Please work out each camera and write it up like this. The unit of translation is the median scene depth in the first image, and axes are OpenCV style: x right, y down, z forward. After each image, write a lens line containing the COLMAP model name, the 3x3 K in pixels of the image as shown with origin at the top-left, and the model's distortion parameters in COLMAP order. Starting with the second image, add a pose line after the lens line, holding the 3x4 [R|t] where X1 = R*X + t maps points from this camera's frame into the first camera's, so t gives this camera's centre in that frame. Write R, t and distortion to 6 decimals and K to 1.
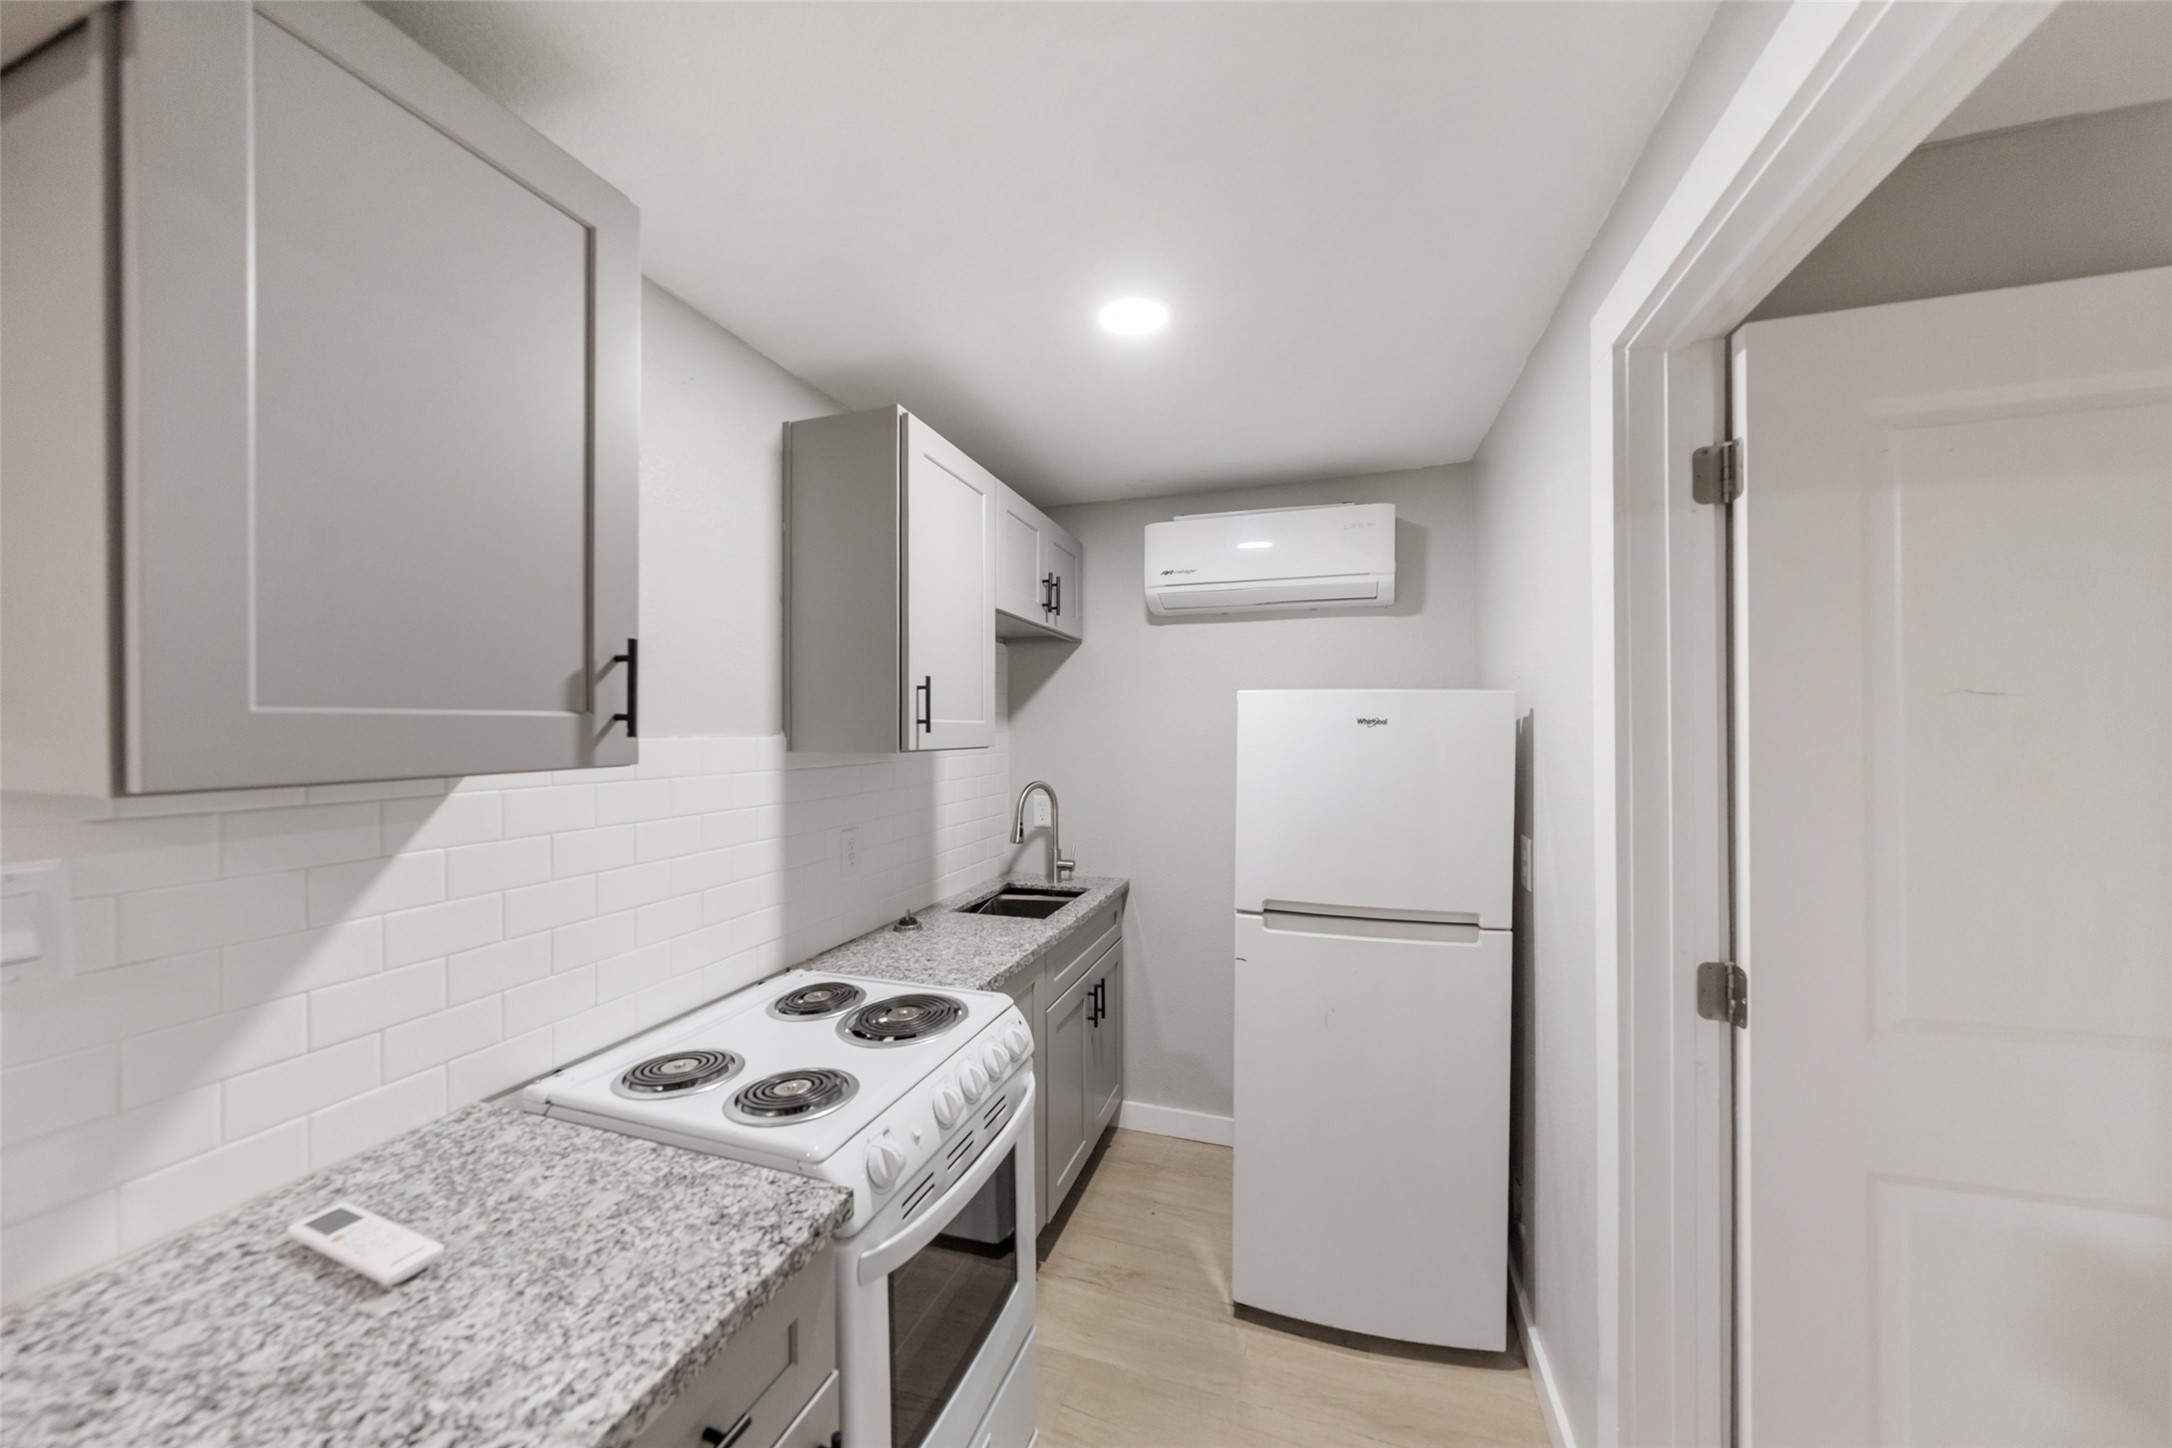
lens RADIAL K [[754.9, 0, 1087.1], [0, 754.9, 733.7], [0, 0, 1]] dist [-0.001458, -0.000068]
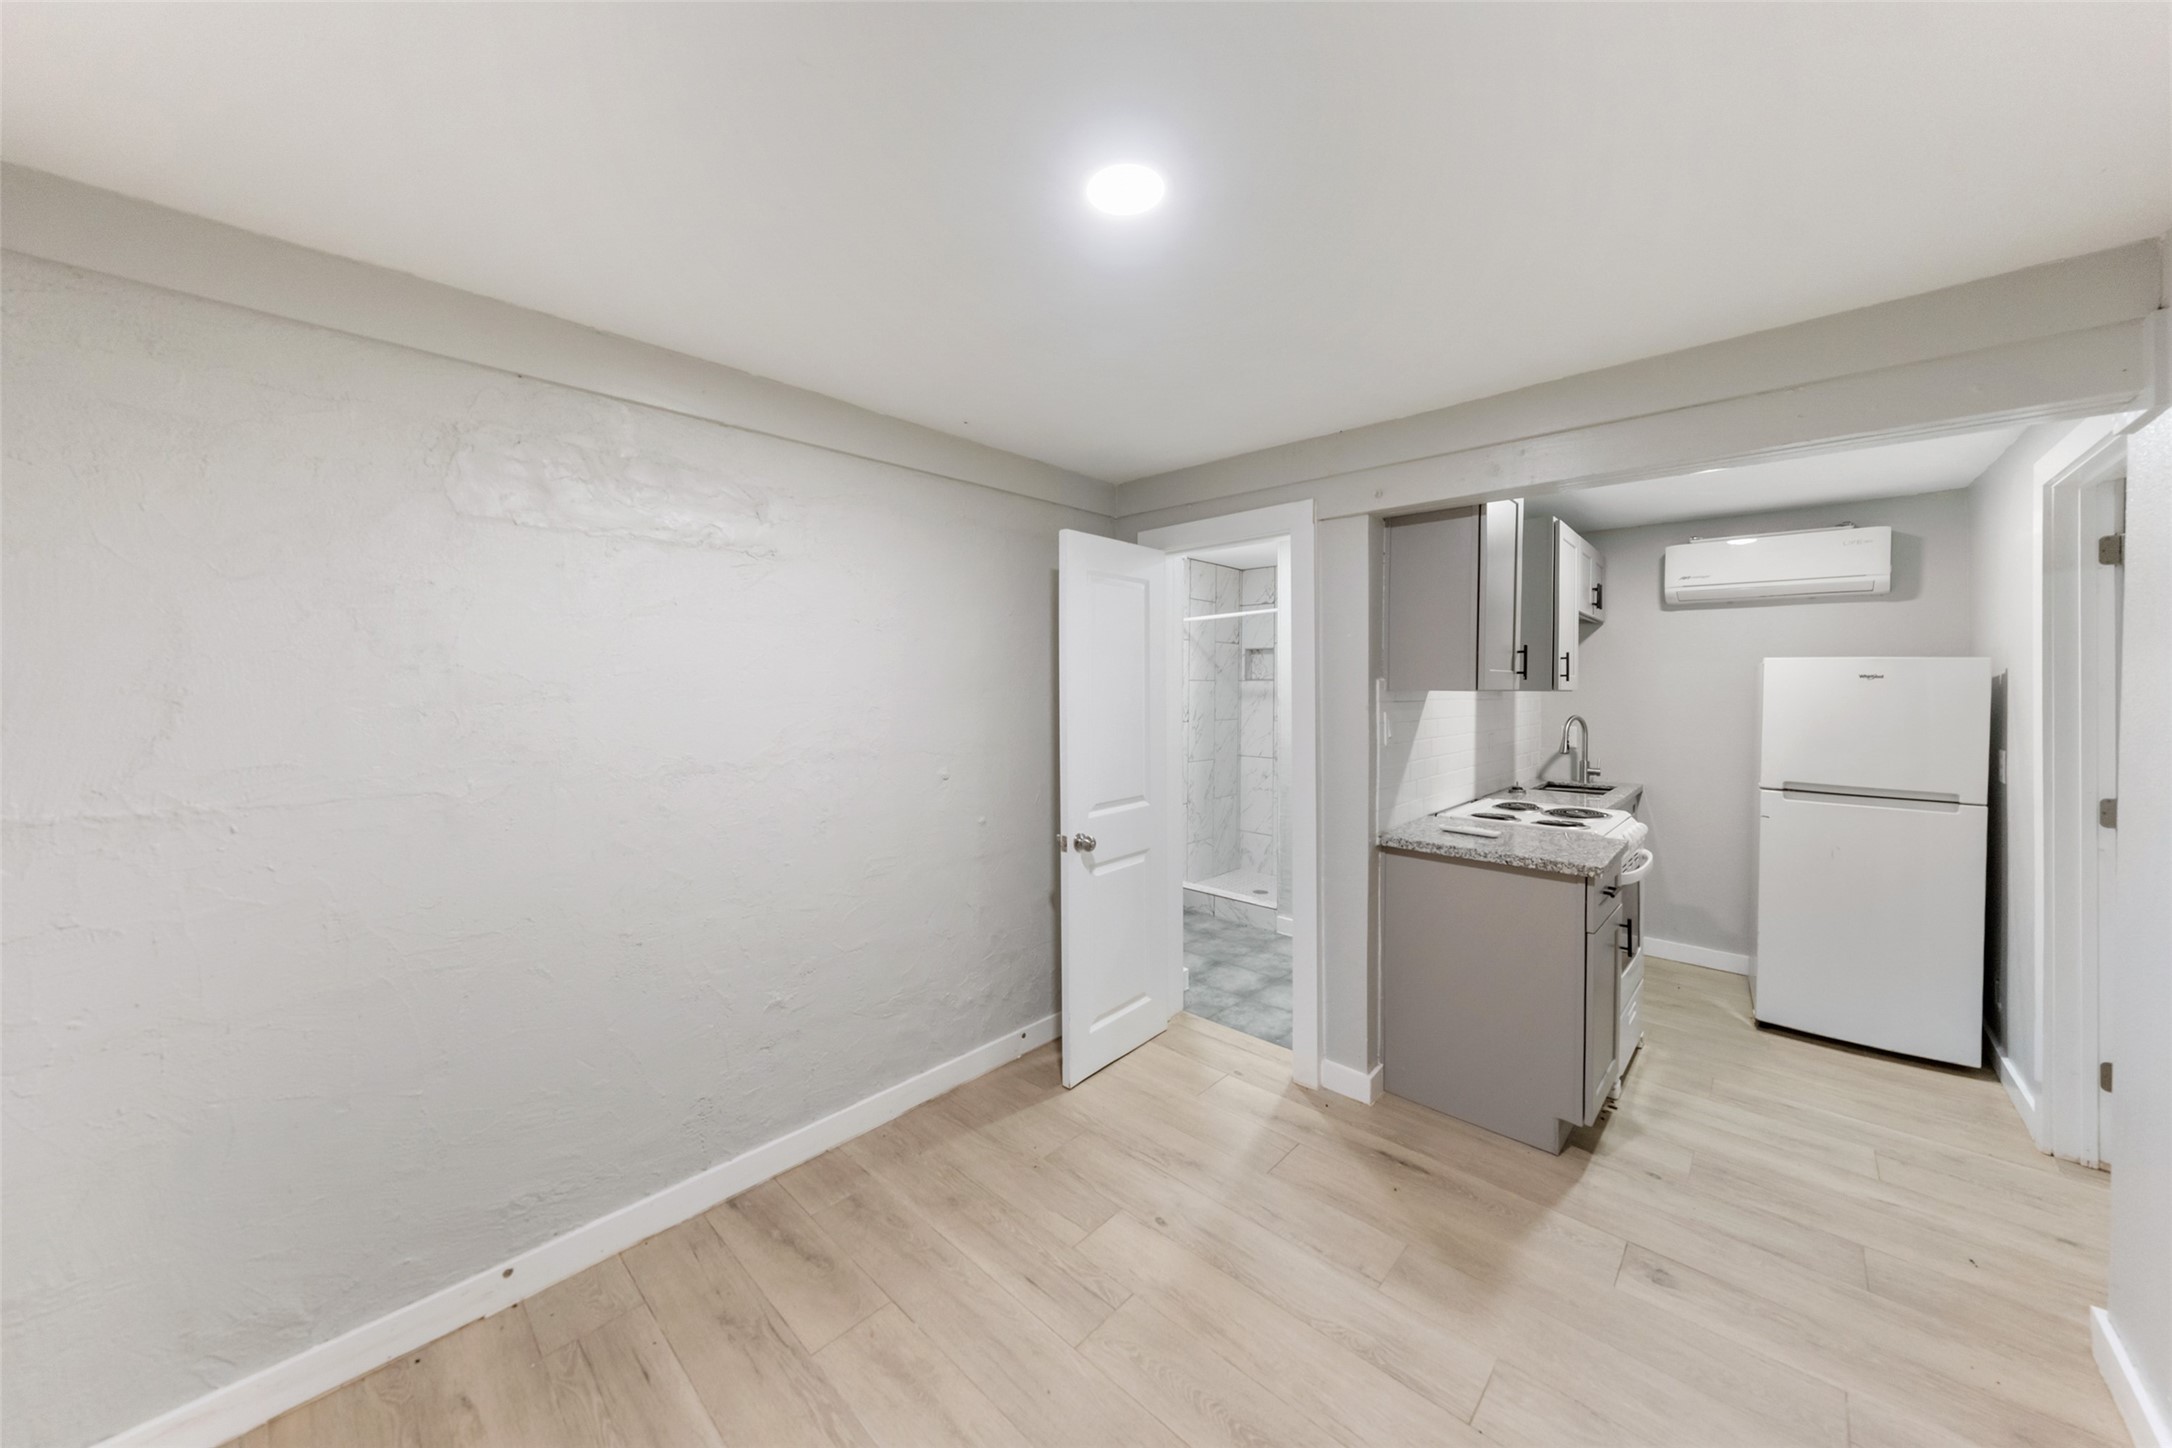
lens RADIAL K [[755.0, 0, 1078.5], [0, 755.0, 686.0], [0, 0, 1]] dist [-0.008783, 0.003196]
pose [[0.906649, 0.010372, -0.421759, -0.599535], [-0.013242, 0.999905, -0.003875, 0.039676], [0.421678, 0.009098, 0.906700, -1.458476]]
